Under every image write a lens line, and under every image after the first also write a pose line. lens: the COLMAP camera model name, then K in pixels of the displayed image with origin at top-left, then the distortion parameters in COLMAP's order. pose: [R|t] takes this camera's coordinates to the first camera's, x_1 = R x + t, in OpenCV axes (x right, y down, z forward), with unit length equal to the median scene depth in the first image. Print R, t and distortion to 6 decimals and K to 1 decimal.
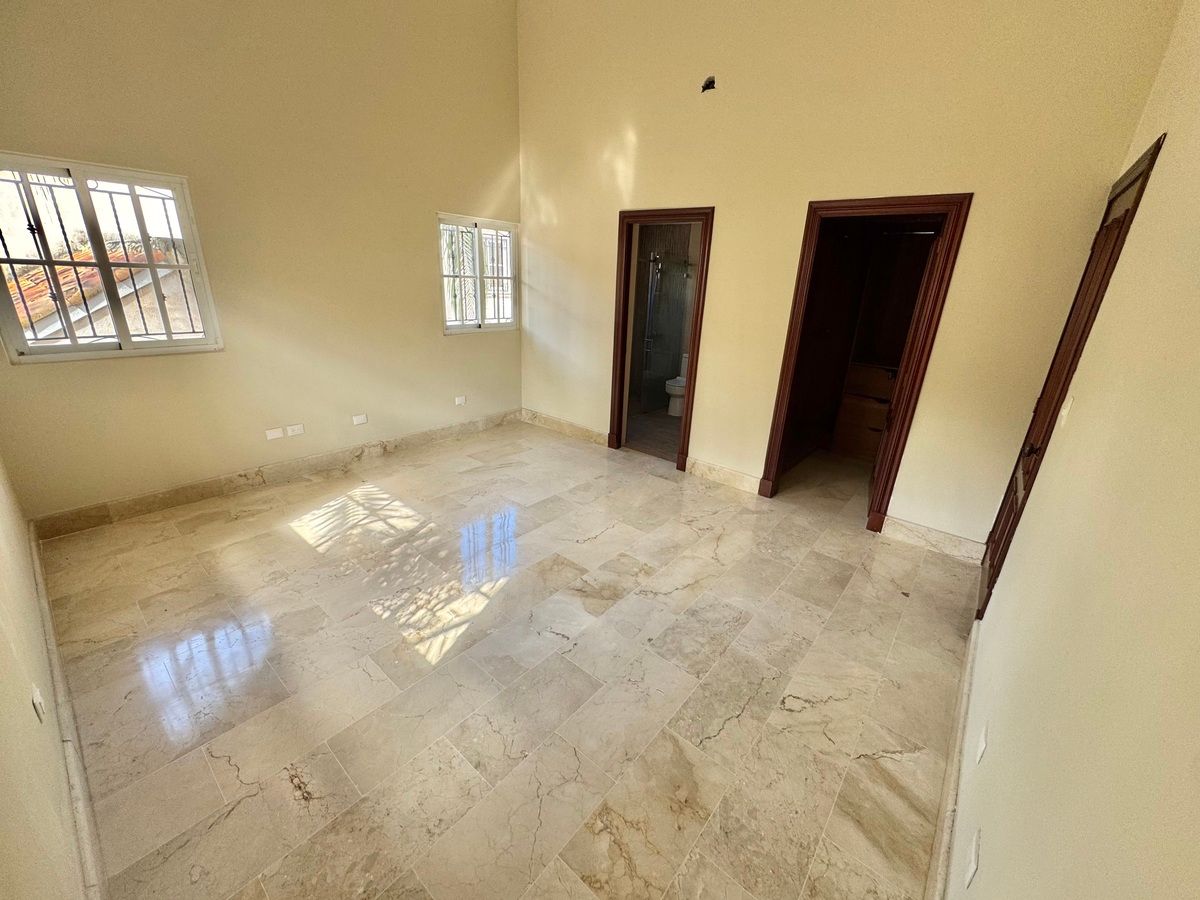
lens RADIAL K [[480.6, 0, 600.0], [0, 480.6, 450.0], [0, 0, 1]] dist [-0.000652, -0.000020]
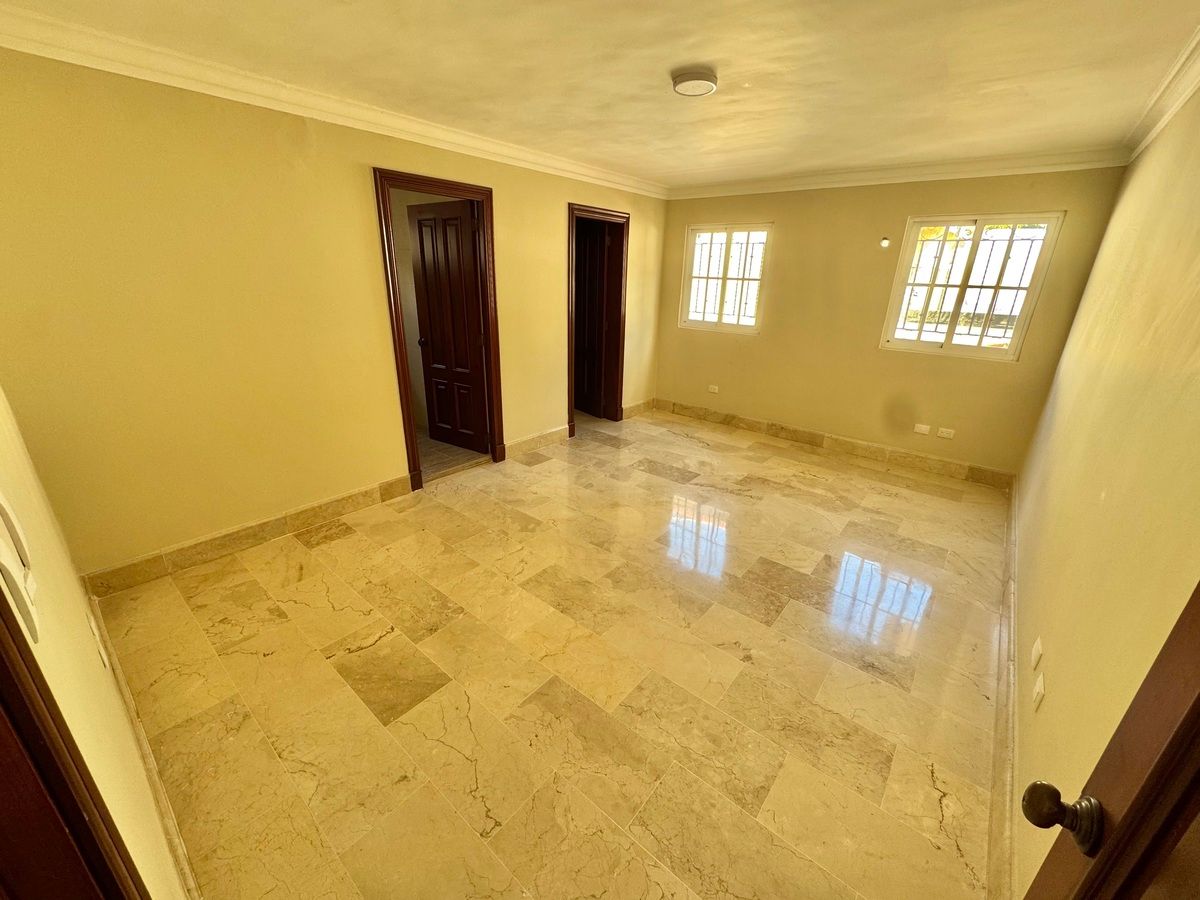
lens RADIAL K [[480.6, 0, 600.0], [0, 480.6, 450.0], [0, 0, 1]] dist [-0.000652, -0.000020]
pose [[-0.002619, -0.389861, 0.920870, -0.844244], [0.309004, 0.875490, 0.371528, -0.309293], [-0.951057, 0.285526, 0.118176, 0.761437]]
